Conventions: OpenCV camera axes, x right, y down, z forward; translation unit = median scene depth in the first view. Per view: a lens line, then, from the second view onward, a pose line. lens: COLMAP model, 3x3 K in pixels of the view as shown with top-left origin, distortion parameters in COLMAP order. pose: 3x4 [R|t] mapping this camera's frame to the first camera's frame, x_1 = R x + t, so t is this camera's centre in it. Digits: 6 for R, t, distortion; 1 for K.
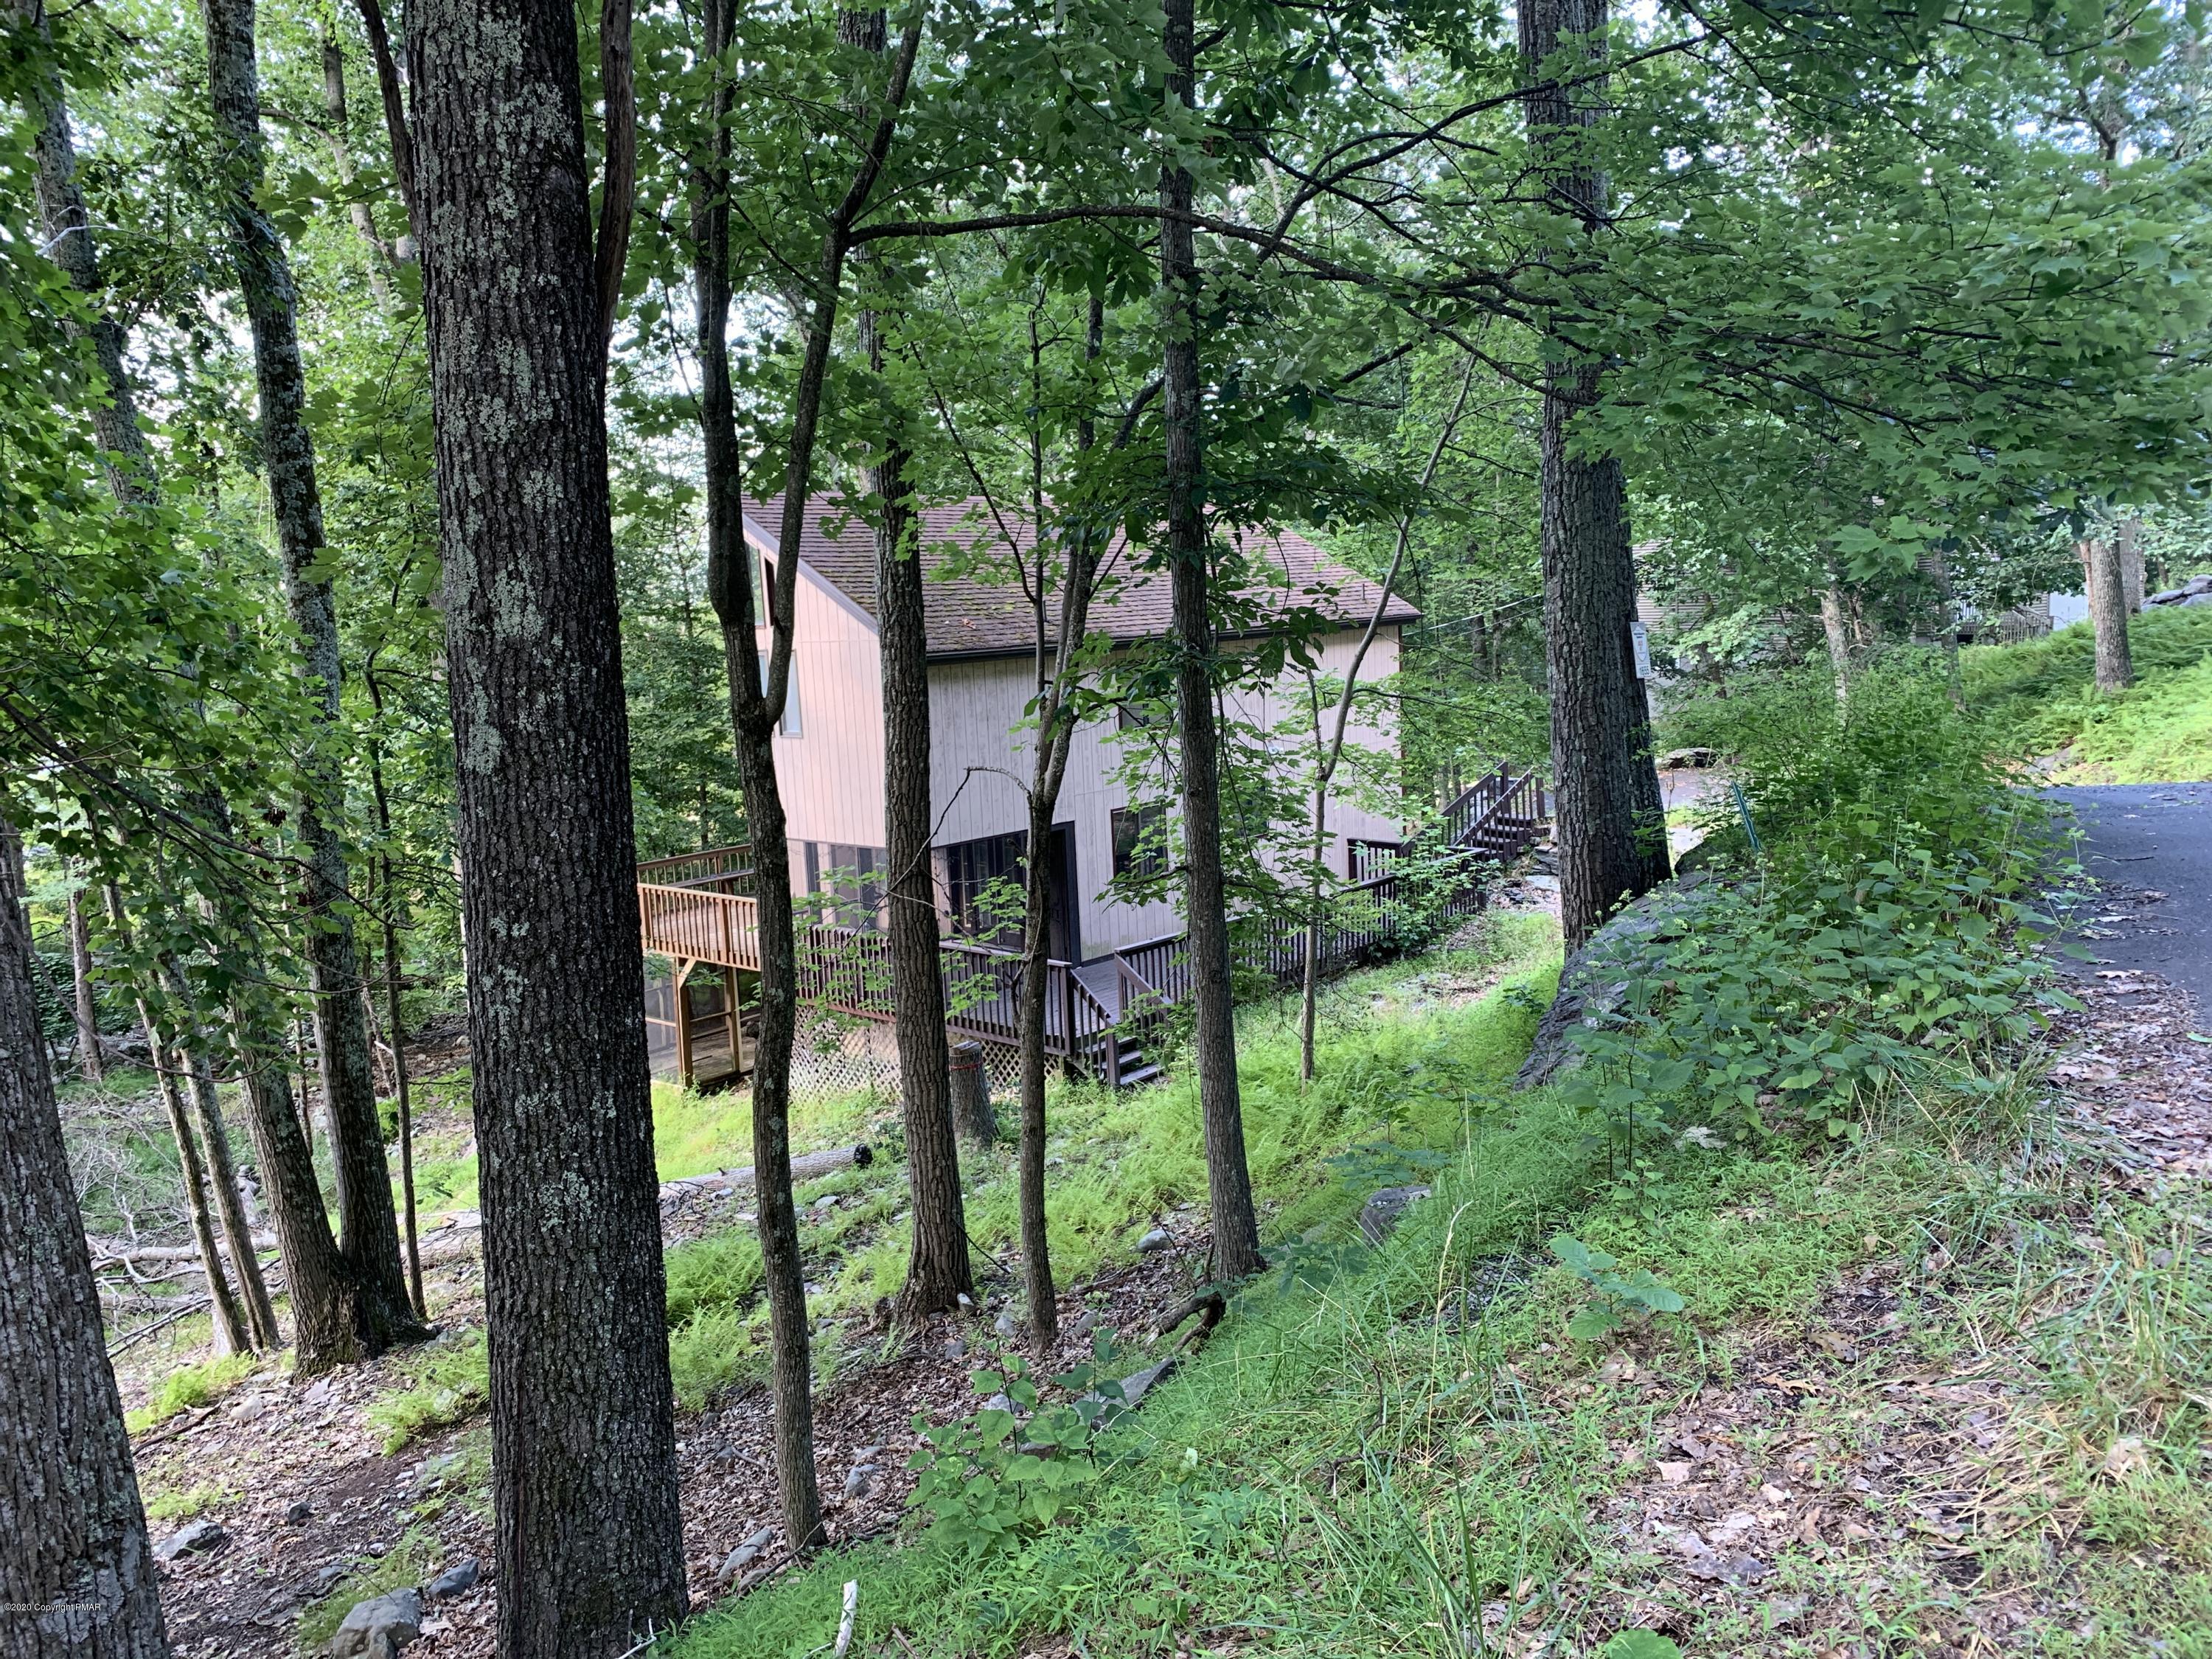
lens RADIAL K [[1655.1, 0, 1104.3], [0, 1655.1, 829.2], [0, 0, 1]] dist [0.004827, 0.001294]
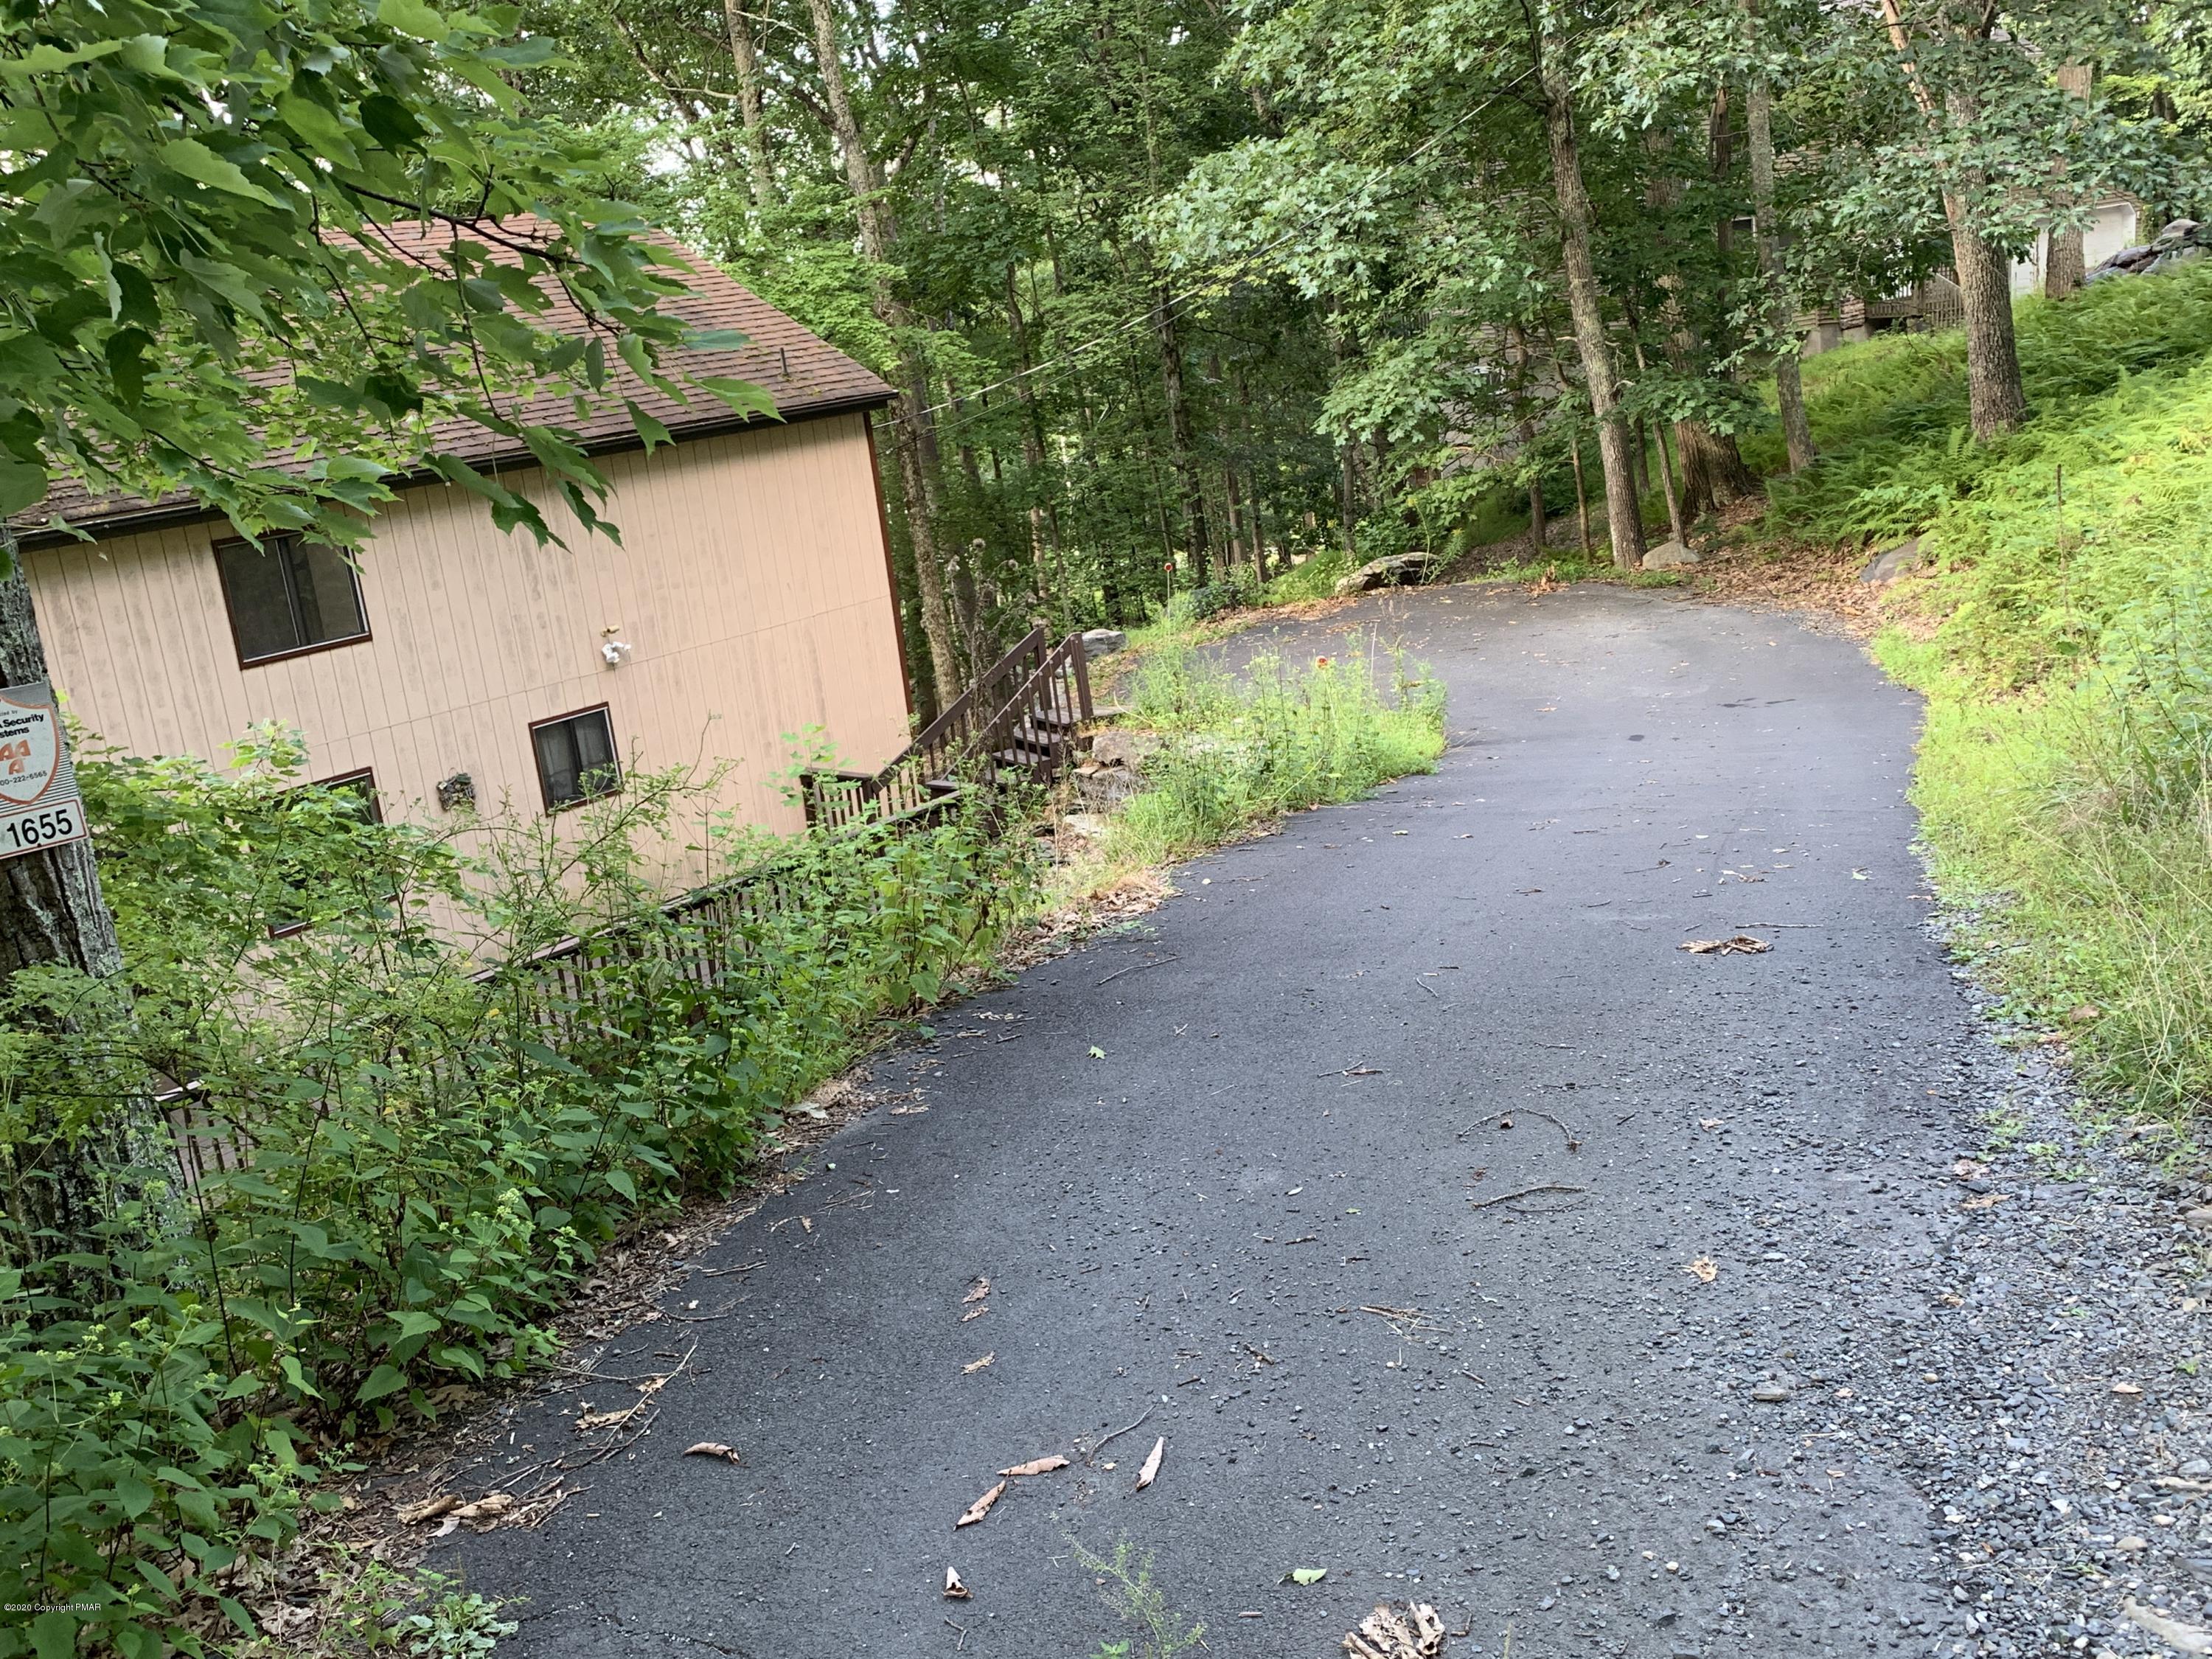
lens RADIAL K [[2001.8, 0, 1107.4], [0, 2001.8, 831.2], [0, 0, 1]] dist [0.013348, 0.004872]
pose [[0.995060, -0.079018, 0.060093, 0.211209], [0.071043, 0.989622, 0.124905, -0.055347], [-0.069339, -0.120019, 0.990347, 0.235921]]
